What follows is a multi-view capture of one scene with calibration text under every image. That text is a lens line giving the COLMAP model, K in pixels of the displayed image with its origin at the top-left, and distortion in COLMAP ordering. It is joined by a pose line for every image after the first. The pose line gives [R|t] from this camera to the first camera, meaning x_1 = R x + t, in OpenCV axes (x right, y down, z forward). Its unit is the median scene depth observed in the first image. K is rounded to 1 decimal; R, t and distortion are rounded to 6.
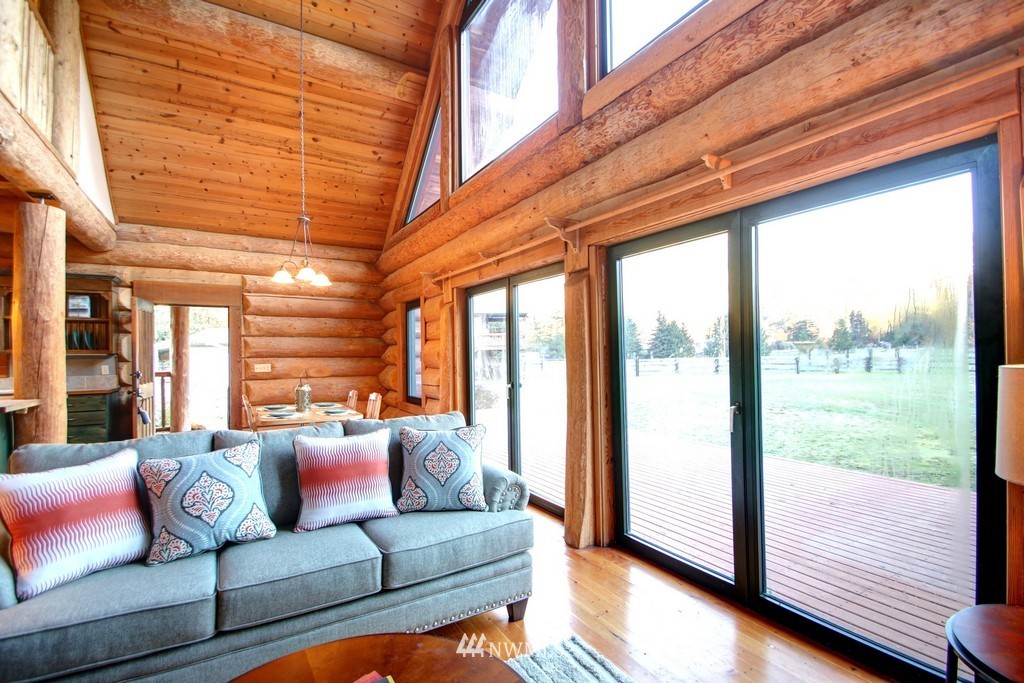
lens RADIAL K [[480.6, 0, 524.1], [0, 480.6, 357.6], [0, 0, 1]] dist [0.001745, -0.014660]
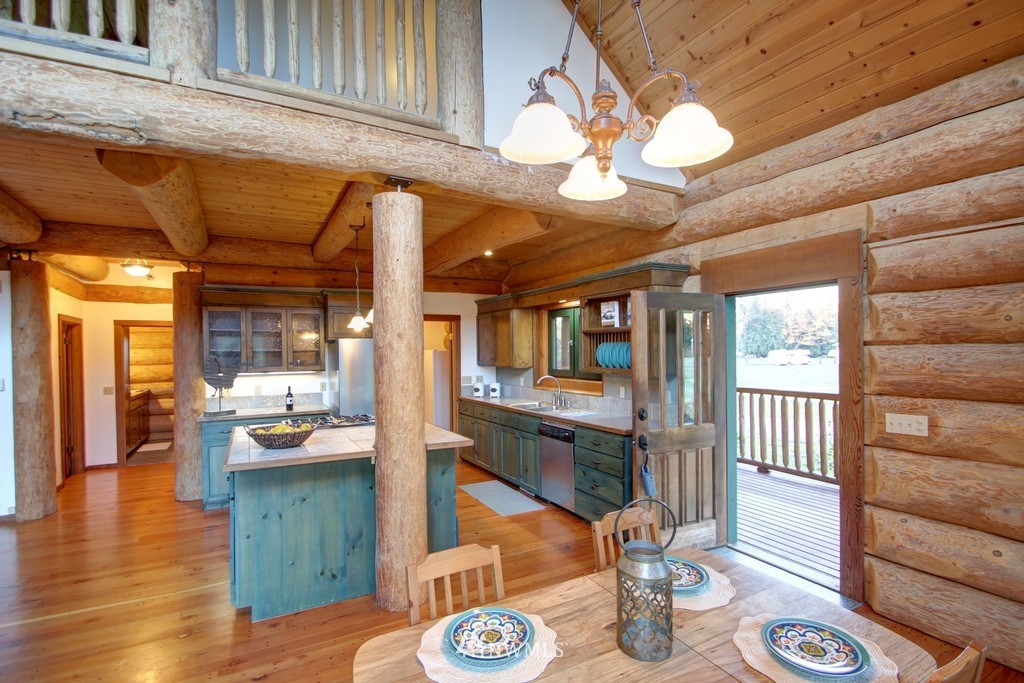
lens RADIAL K [[480.6, 0, 524.1], [0, 480.6, 357.6], [0, 0, 1]] dist [0.001745, -0.014660]
pose [[-0.037373, 0.022121, -0.999057, -0.142003], [0.003715, 0.999751, 0.021997, -0.043090], [0.999294, -0.002889, -0.037446, 0.706482]]
